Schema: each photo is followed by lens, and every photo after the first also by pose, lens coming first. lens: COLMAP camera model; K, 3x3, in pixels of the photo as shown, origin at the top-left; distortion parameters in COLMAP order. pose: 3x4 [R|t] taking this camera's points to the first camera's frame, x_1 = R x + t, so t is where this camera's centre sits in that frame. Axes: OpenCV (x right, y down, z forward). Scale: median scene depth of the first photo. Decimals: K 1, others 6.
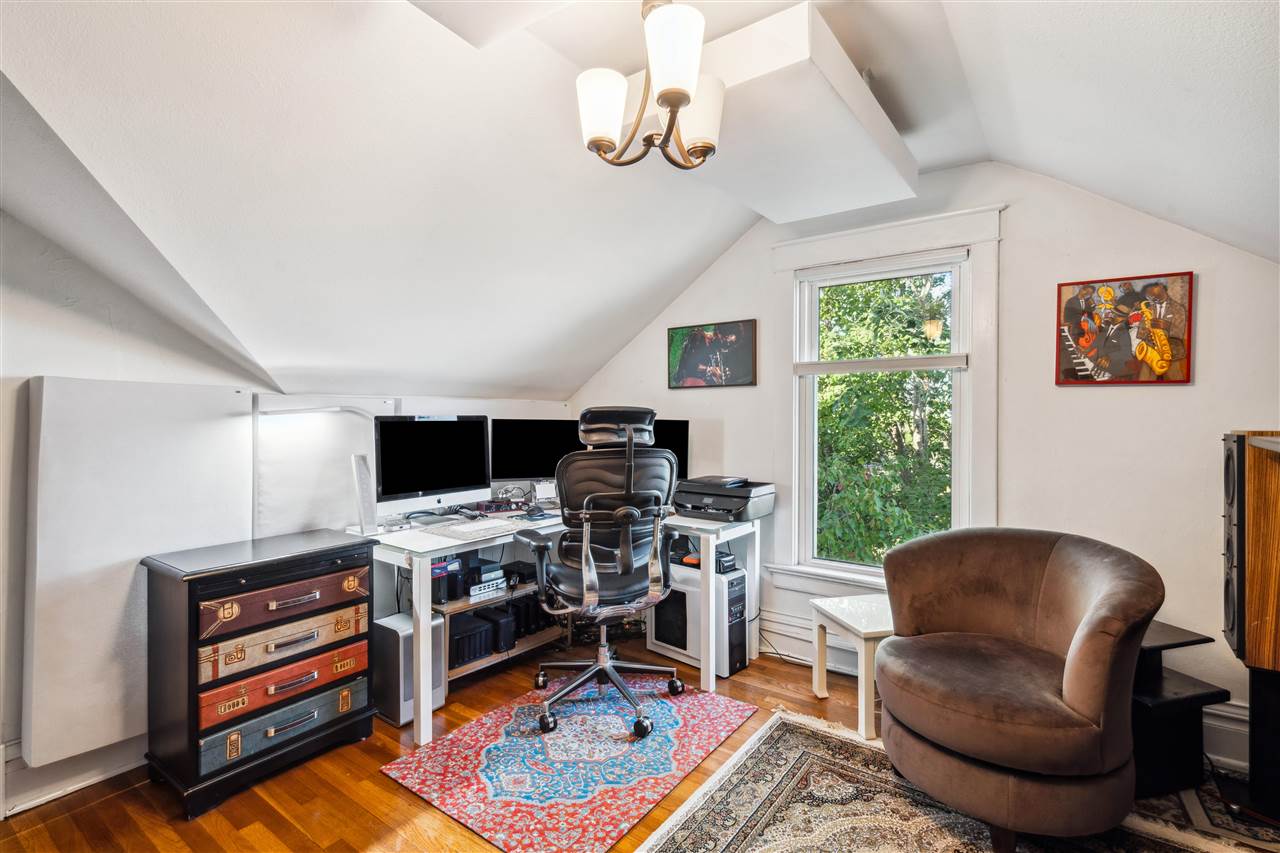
lens RADIAL K [[610.8, 0, 648.7], [0, 610.8, 418.7], [0, 0, 1]] dist [-0.001749, 0.000661]
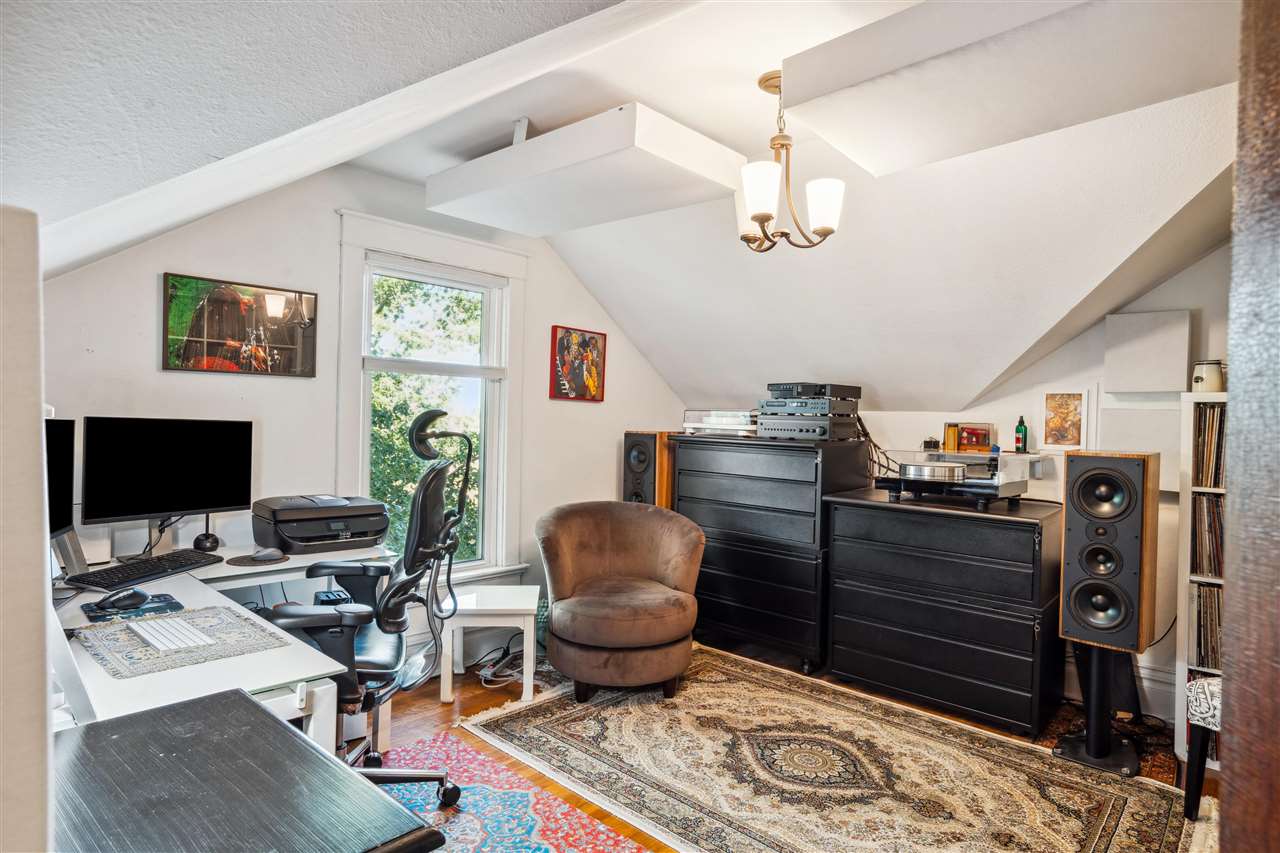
lens RADIAL K [[723.2, 0, 640.0], [0, 723.2, 426.5], [0, 0, 1]] dist [-0.001709, -0.000151]
pose [[0.109284, -0.006489, 0.993989, -0.984873], [-0.019724, 0.999768, 0.008695, -0.010476], [-0.993815, -0.020556, 0.109131, 0.658739]]
